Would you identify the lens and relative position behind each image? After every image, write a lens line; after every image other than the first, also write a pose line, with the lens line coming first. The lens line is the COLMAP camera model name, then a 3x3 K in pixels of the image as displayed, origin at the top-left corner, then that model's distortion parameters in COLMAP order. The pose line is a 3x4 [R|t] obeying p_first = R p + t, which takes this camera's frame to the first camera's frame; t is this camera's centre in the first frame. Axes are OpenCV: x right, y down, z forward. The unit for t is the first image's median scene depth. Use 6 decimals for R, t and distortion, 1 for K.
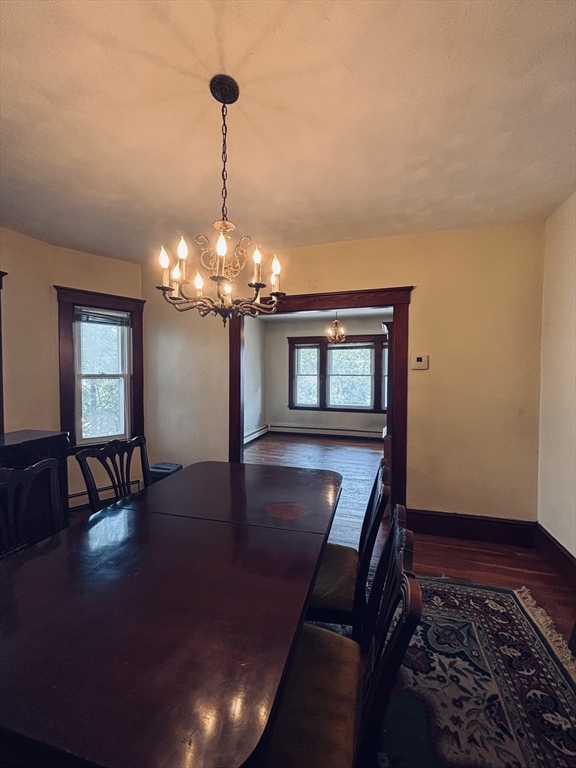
lens RADIAL K [[309.2, 0, 290.0], [0, 309.2, 382.1], [0, 0, 1]] dist [-0.000721, 0.000129]
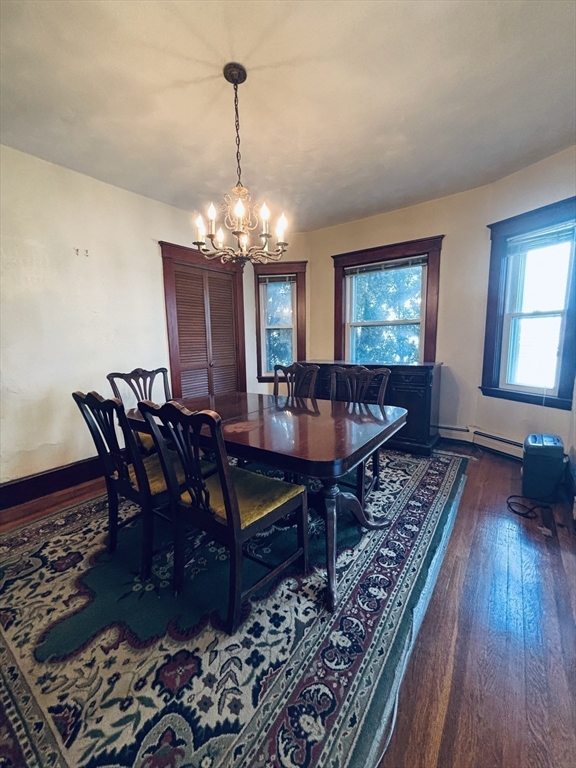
lens RADIAL K [[309.2, 0, 290.0], [0, 309.2, 382.1], [0, 0, 1]] dist [-0.000721, 0.000129]
pose [[-0.328754, 0.135014, -0.934715, 0.953838], [0.007070, 0.990052, 0.140521, 0.096335], [0.944389, 0.039588, -0.326438, 1.521757]]
